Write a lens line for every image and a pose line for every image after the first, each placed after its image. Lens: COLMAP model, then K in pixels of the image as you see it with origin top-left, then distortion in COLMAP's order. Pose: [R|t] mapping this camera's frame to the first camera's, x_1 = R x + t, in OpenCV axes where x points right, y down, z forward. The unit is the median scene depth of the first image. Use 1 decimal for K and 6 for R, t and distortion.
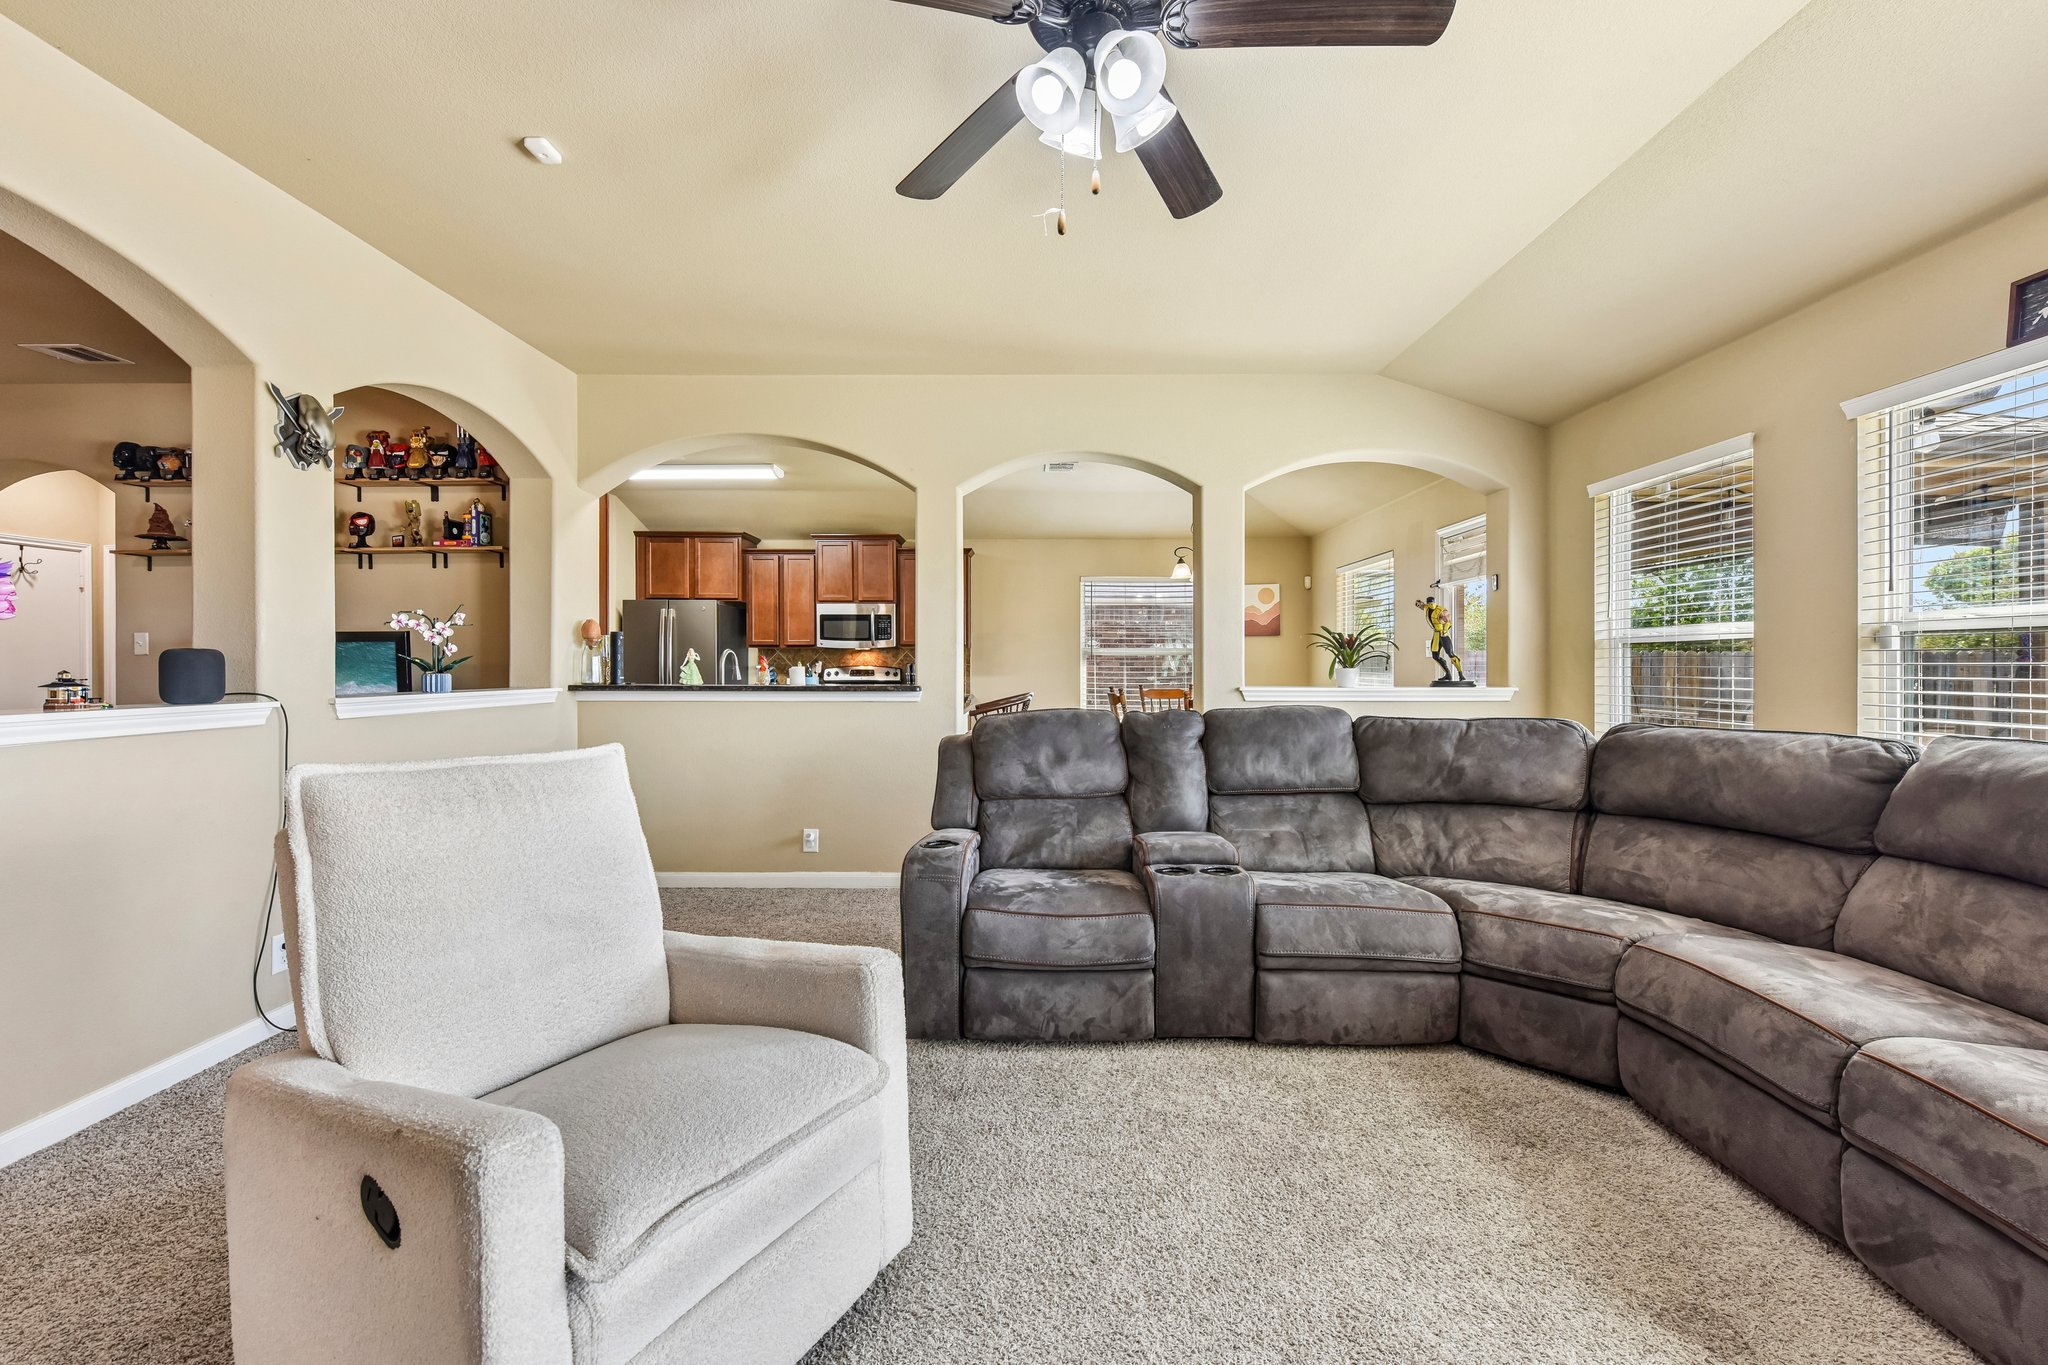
lens RADIAL K [[815.2, 0, 1033.4], [0, 815.2, 672.3], [0, 0, 1]] dist [0.001660, -0.001868]
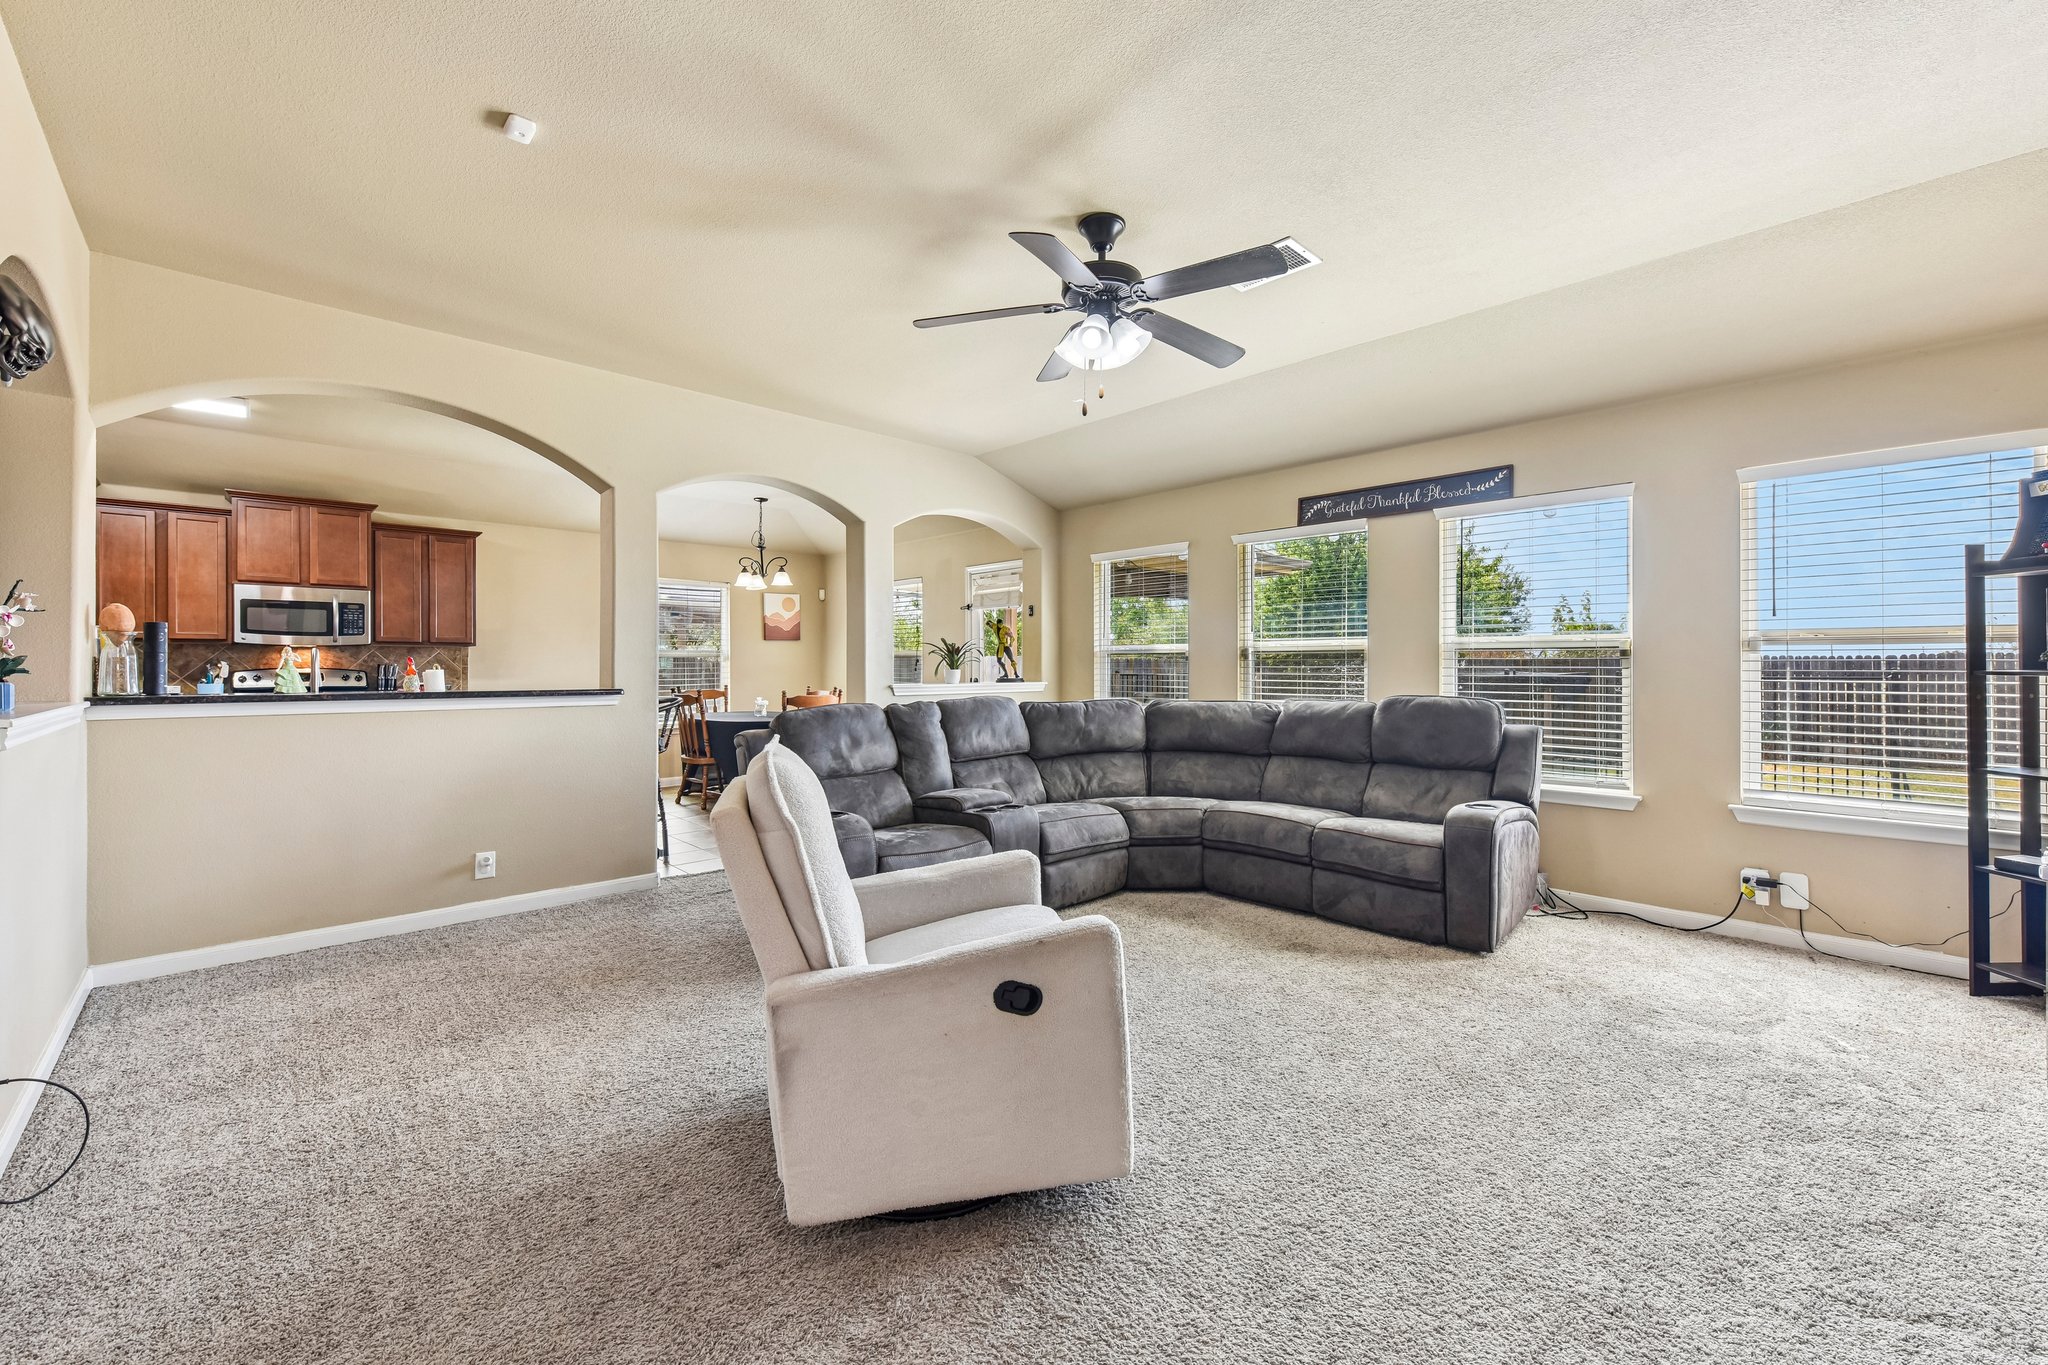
lens RADIAL K [[815.2, 0, 1025.1], [0, 815.2, 670.2], [0, 0, 1]] dist [0.001660, -0.001868]
pose [[0.719248, -0.003870, 0.694743, -0.647518], [0.005817, 0.999983, -0.000452, -0.003630], [-0.694729, 0.004366, 0.719258, -0.071245]]
